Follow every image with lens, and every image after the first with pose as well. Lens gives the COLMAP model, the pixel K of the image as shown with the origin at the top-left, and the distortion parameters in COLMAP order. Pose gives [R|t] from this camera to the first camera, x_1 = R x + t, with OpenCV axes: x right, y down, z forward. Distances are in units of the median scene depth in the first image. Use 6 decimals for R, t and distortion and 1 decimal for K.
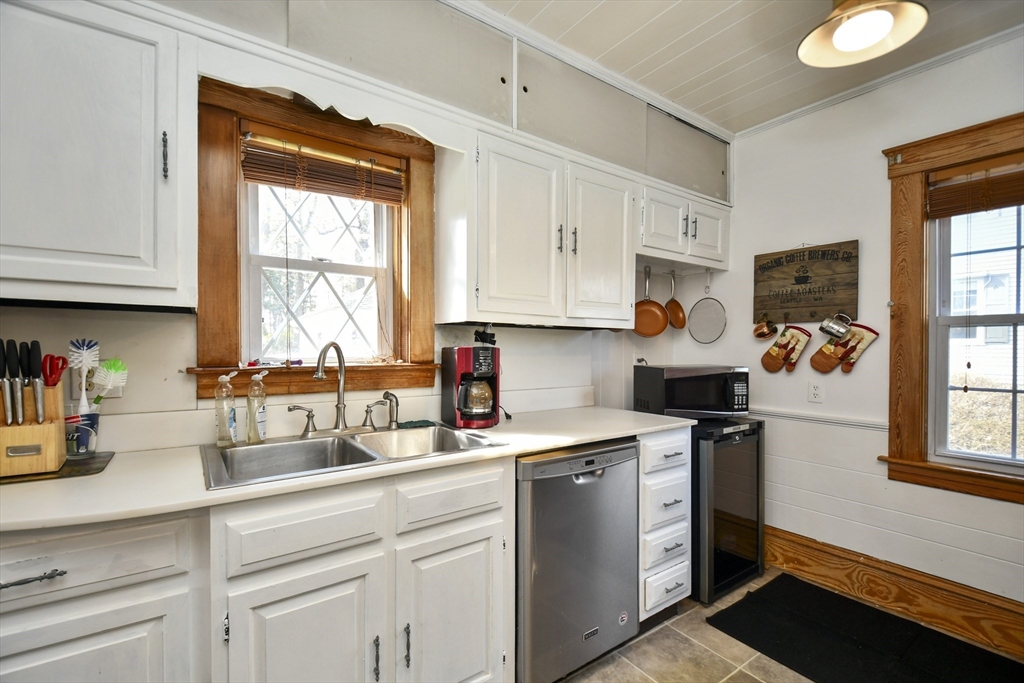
lens RADIAL K [[450.2, 0, 509.0], [0, 450.2, 354.4], [0, 0, 1]] dist [0.011341, -0.009140]
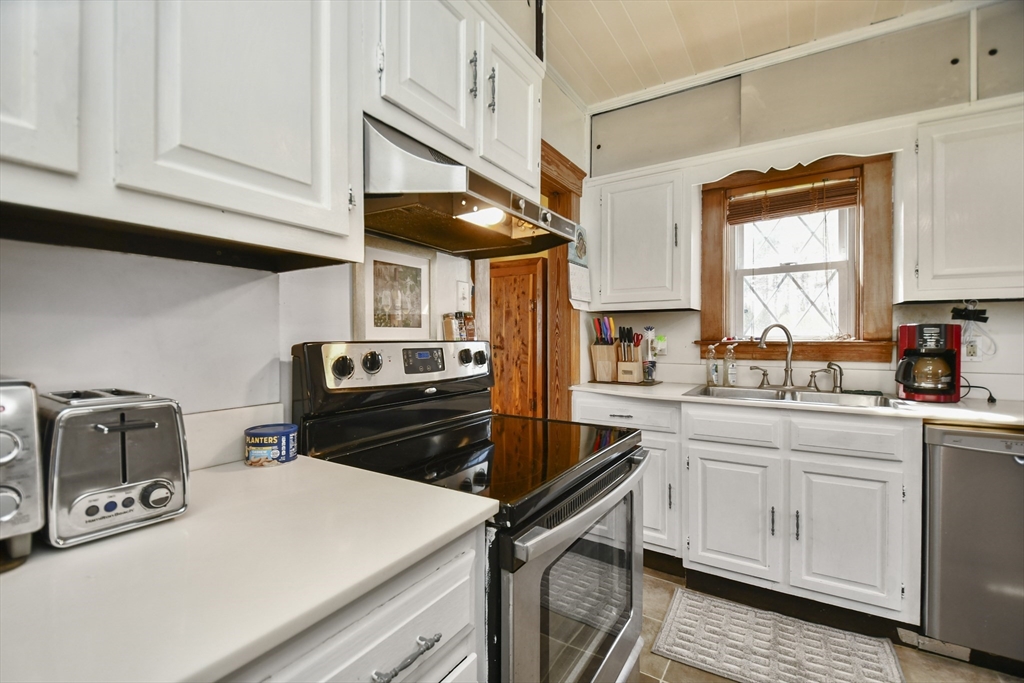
lens RADIAL K [[450.2, 0, 501.9], [0, 450.2, 341.1], [0, 0, 1]] dist [0.011341, -0.009140]
pose [[0.376150, 0.001352, -0.926558, 0.503706], [-0.006732, 0.999977, -0.001274, 0.028776], [0.926534, 0.006717, 0.376151, -0.298102]]
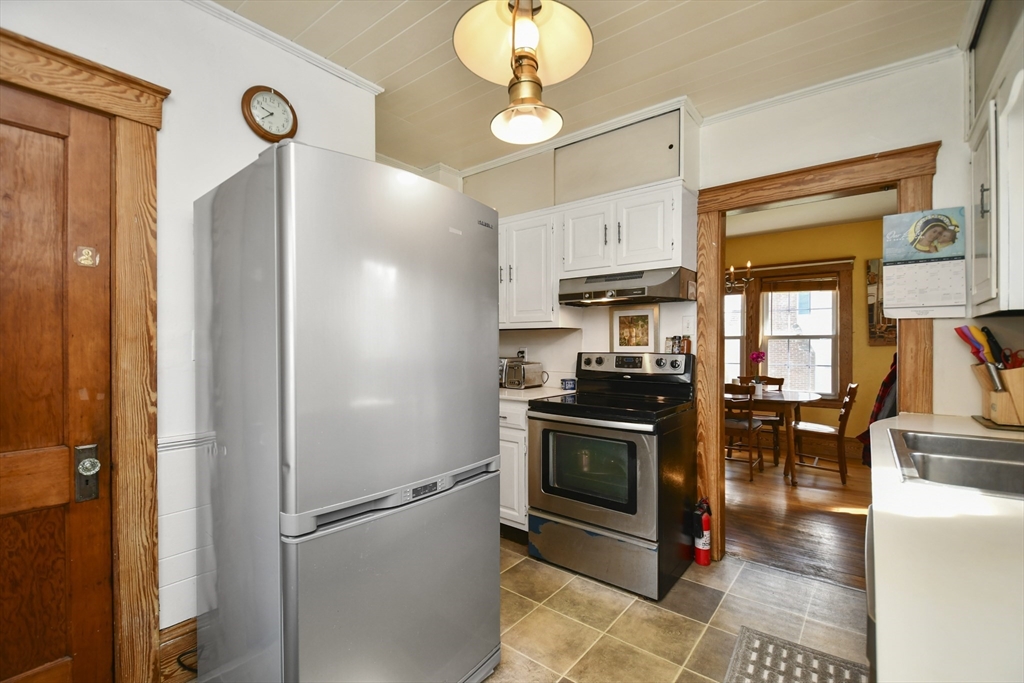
lens RADIAL K [[450.2, 0, 509.6], [0, 450.2, 348.0], [0, 0, 1]] dist [0.011341, -0.009140]
pose [[-0.955958, -0.002351, -0.293493, 0.600283], [-0.007158, 0.999857, 0.015306, -0.006288], [0.293415, 0.016732, -0.955839, 1.129010]]
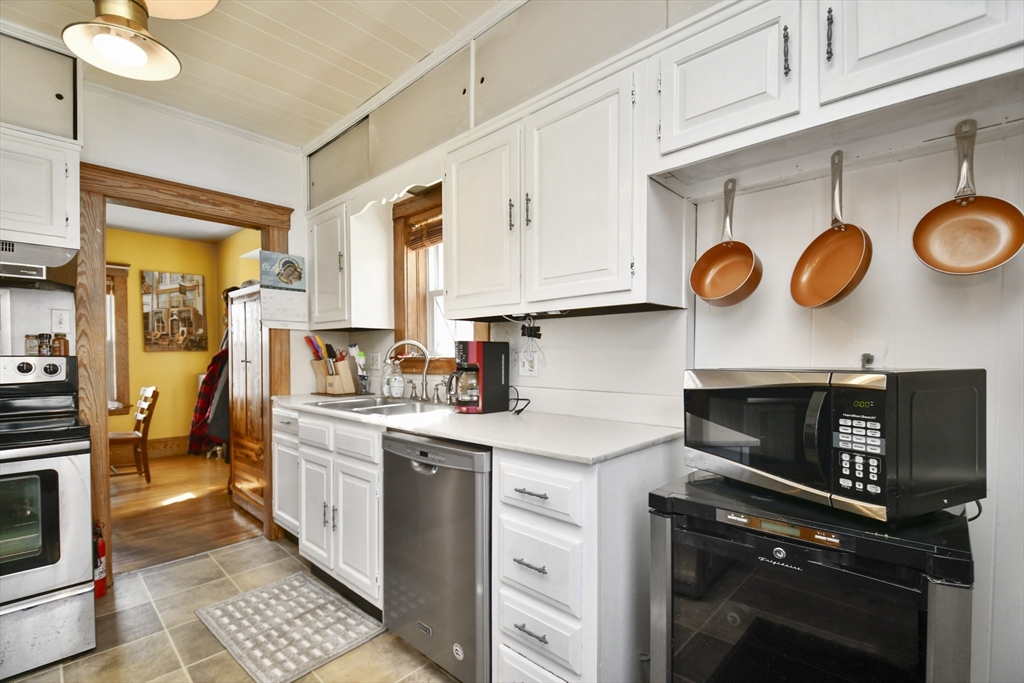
lens RADIAL K [[450.2, 0, 502.5], [0, 450.2, 364.1], [0, 0, 1]] dist [0.011341, -0.009140]
pose [[0.197794, 0.015327, -0.980124, 0.993112], [-0.008366, 0.999868, 0.013947, 0.023380], [0.980208, 0.005441, 0.197896, 0.819504]]
